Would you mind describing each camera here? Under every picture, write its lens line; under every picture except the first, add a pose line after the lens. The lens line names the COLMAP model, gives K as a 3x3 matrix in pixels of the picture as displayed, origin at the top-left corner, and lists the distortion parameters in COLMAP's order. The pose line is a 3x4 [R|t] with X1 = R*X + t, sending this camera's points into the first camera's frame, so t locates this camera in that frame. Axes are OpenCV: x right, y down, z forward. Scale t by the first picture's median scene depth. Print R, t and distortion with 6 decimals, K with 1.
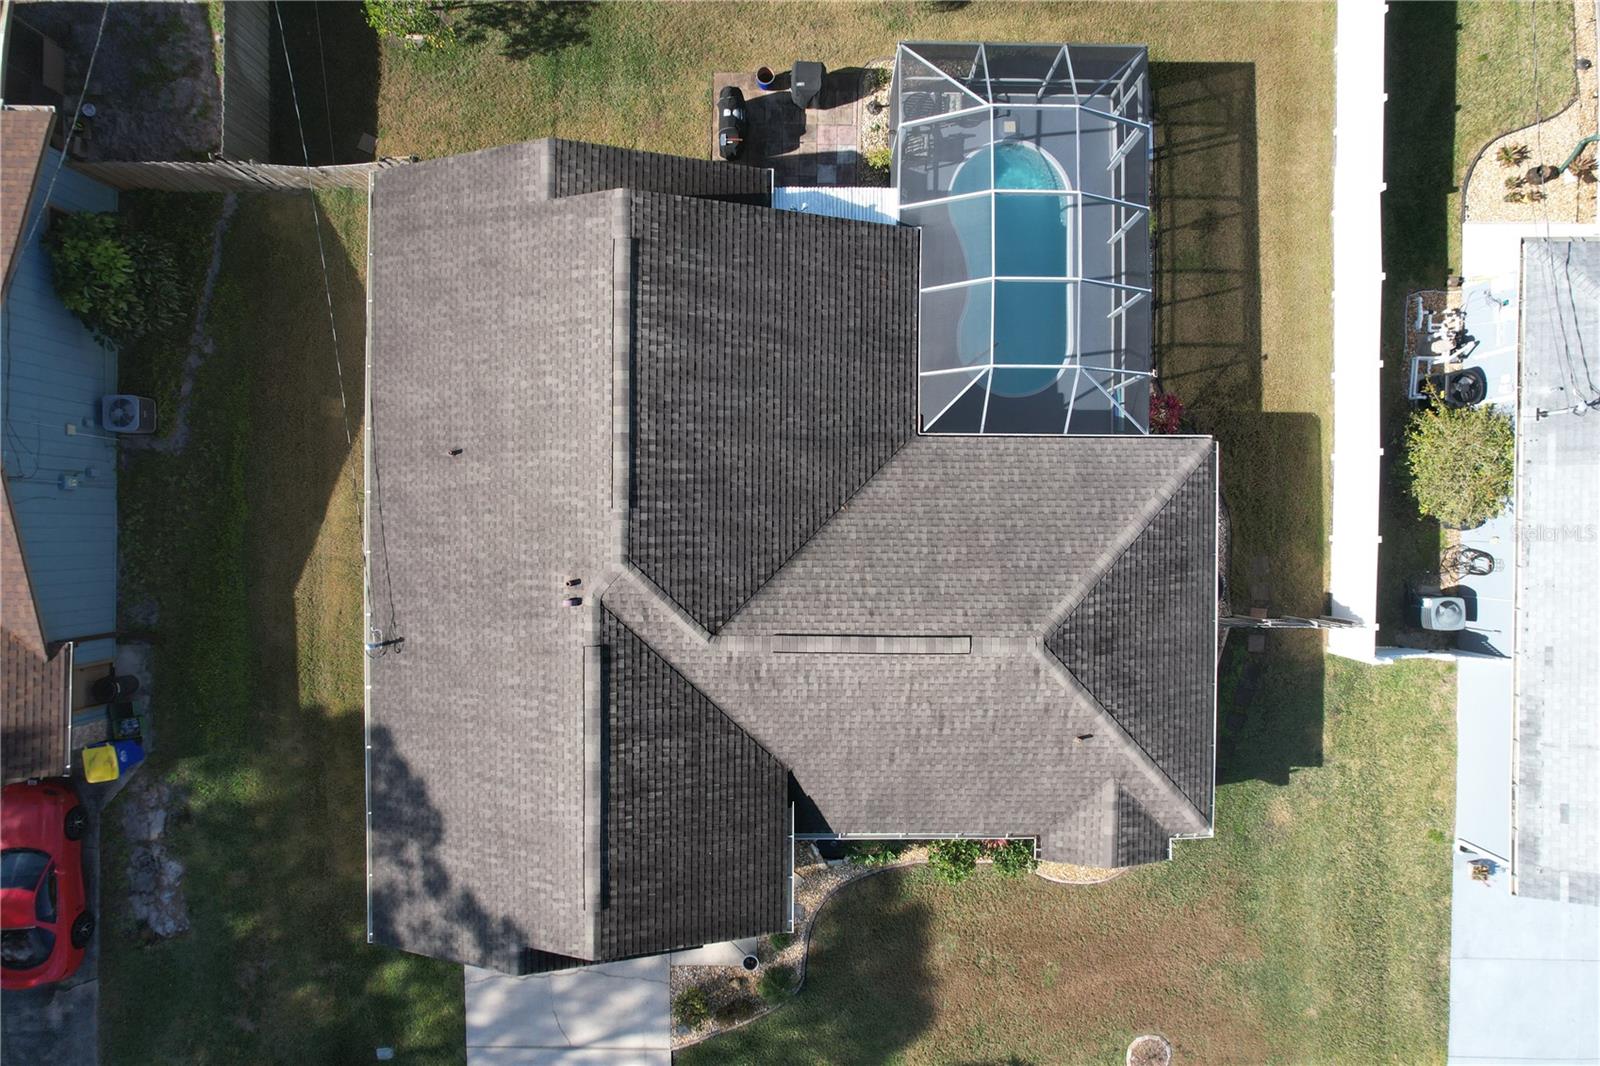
lens RADIAL K [[1009.7, 0, 800.0], [0, 1009.7, 533.0], [0, 0, 1]] dist [-0.045739, 0.001819]
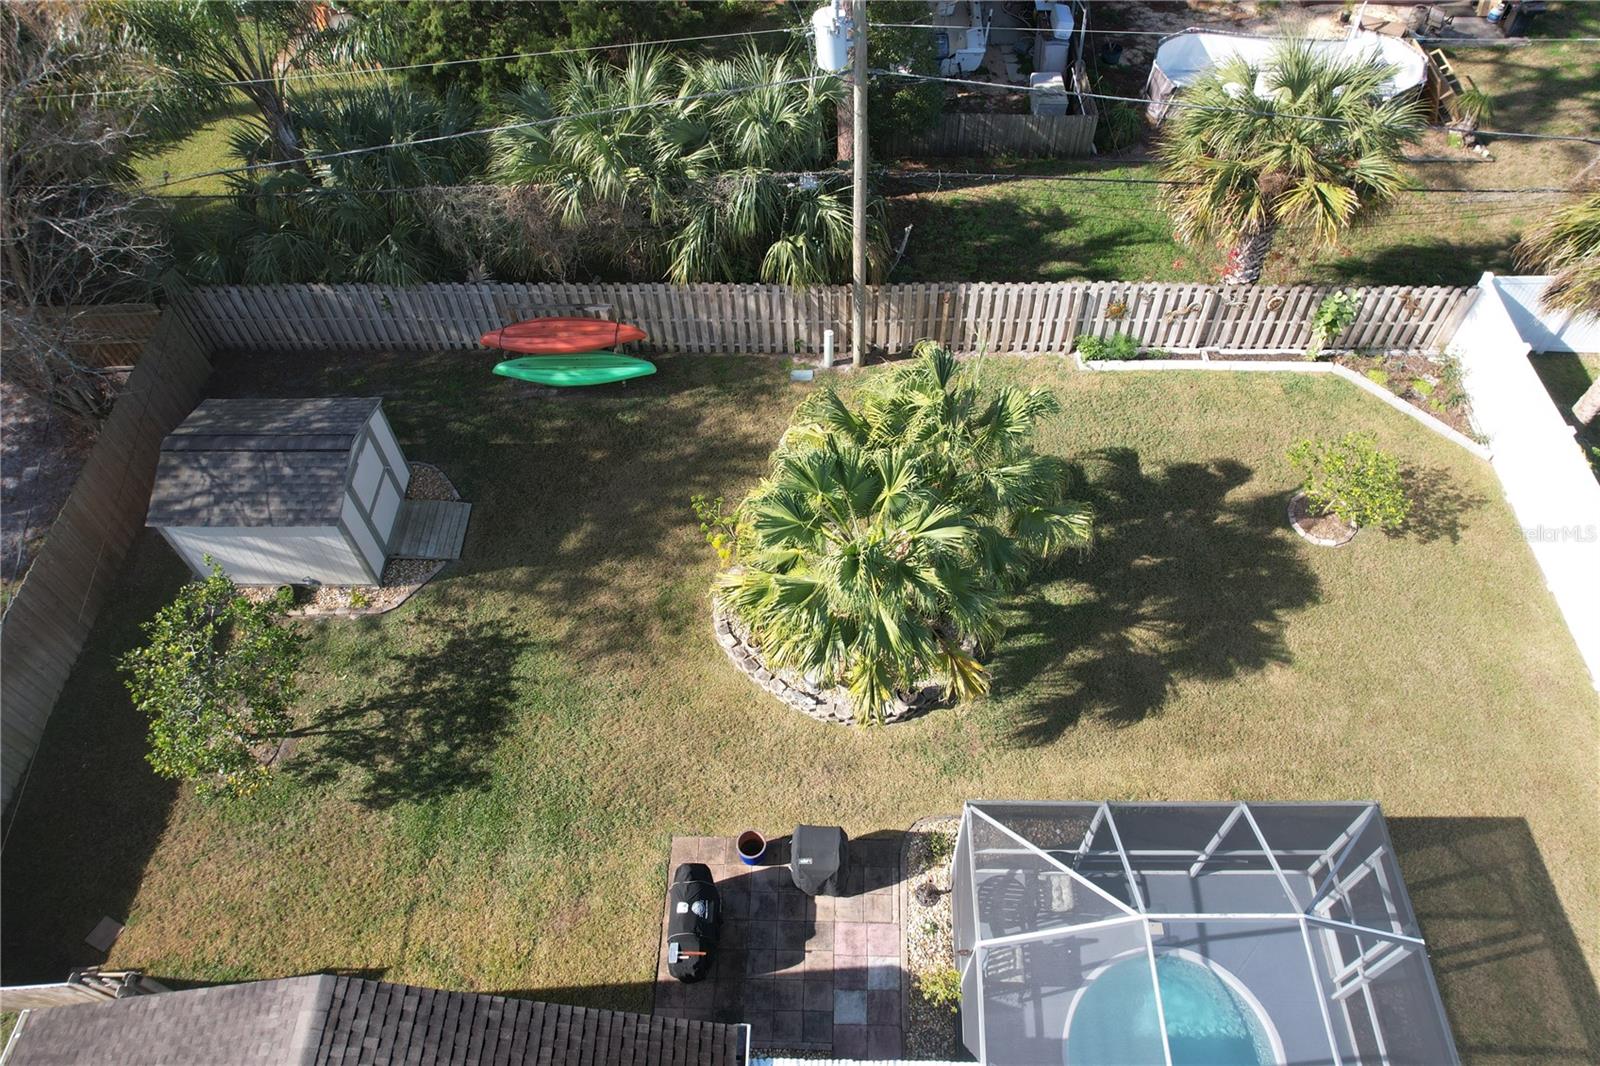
lens RADIAL K [[1077.3, 0, 800.0], [0, 1077.3, 533.0], [0, 0, 1]] dist [-0.040483, 0.000280]
pose [[0.999487, -0.000429, -0.032014, 0.017470], [-0.018952, 0.797976, -0.602392, -0.204844], [0.025805, 0.602690, 0.797558, 0.340921]]
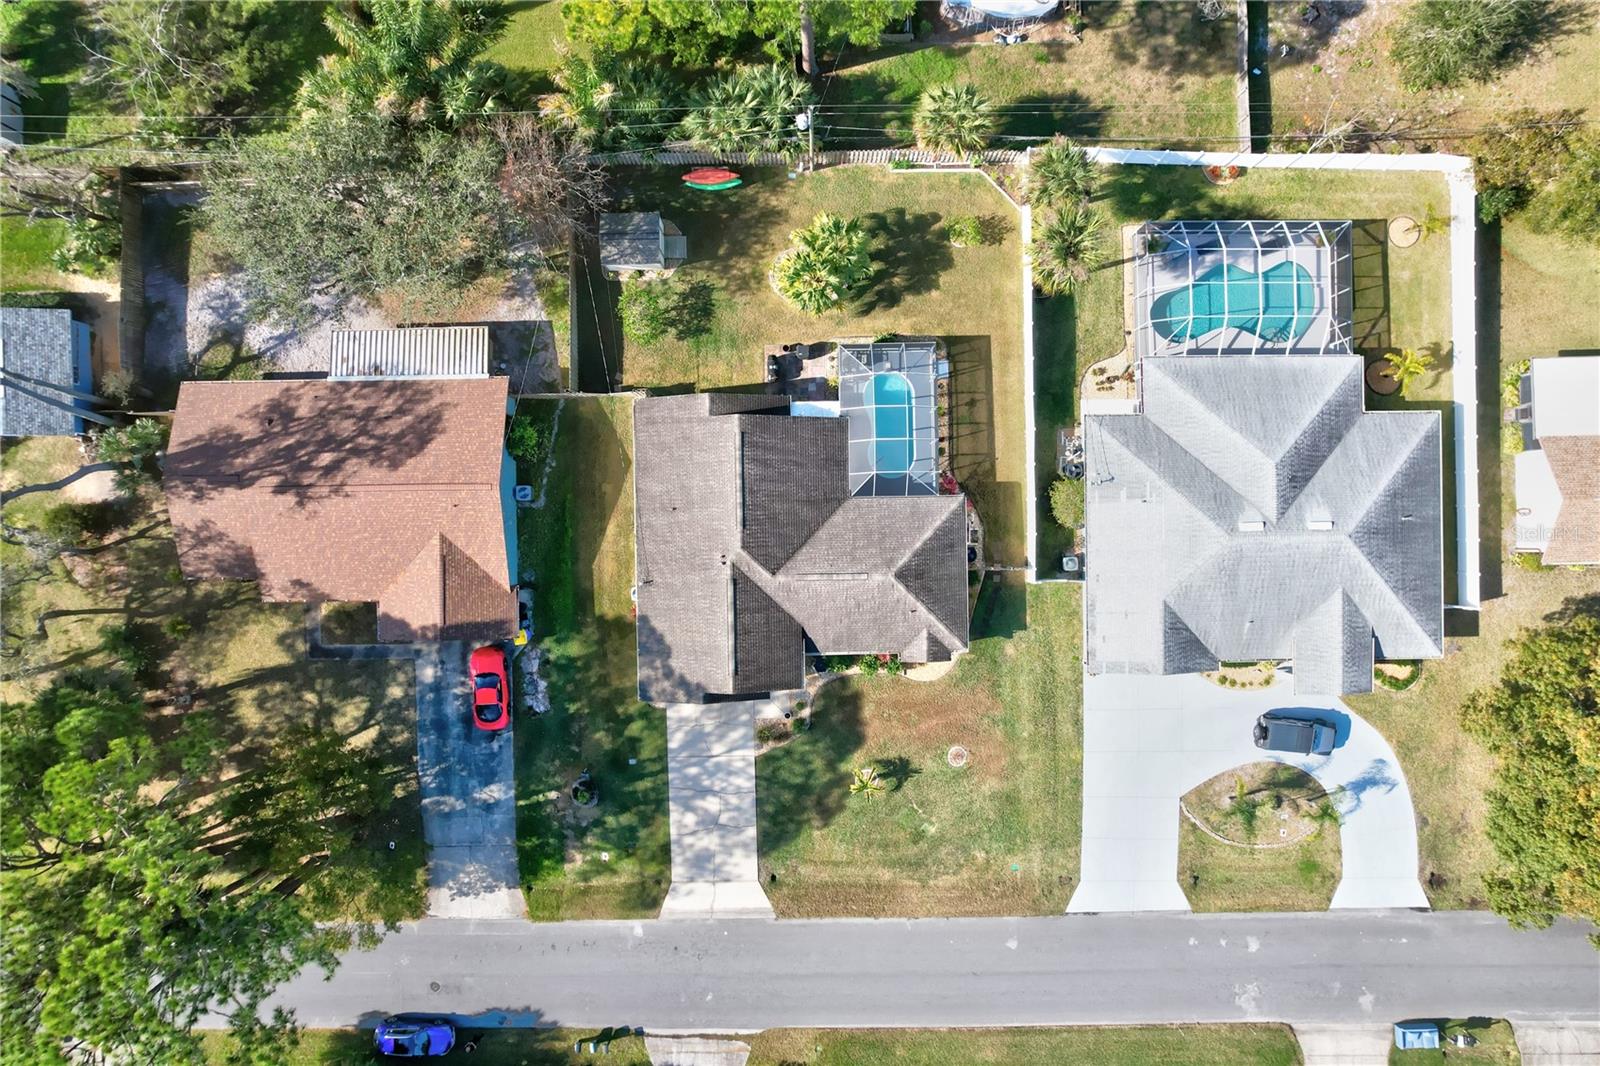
lens RADIAL K [[1018.3, 0, 800.0], [0, 1018.3, 533.0], [0, 0, 1]] dist [-0.060242, 0.000535]
pose [[0.999748, -0.022160, -0.003678, -0.001176], [0.022153, 0.999753, -0.001970, -0.003899], [0.003721, 0.001888, 0.999991, -1.441369]]
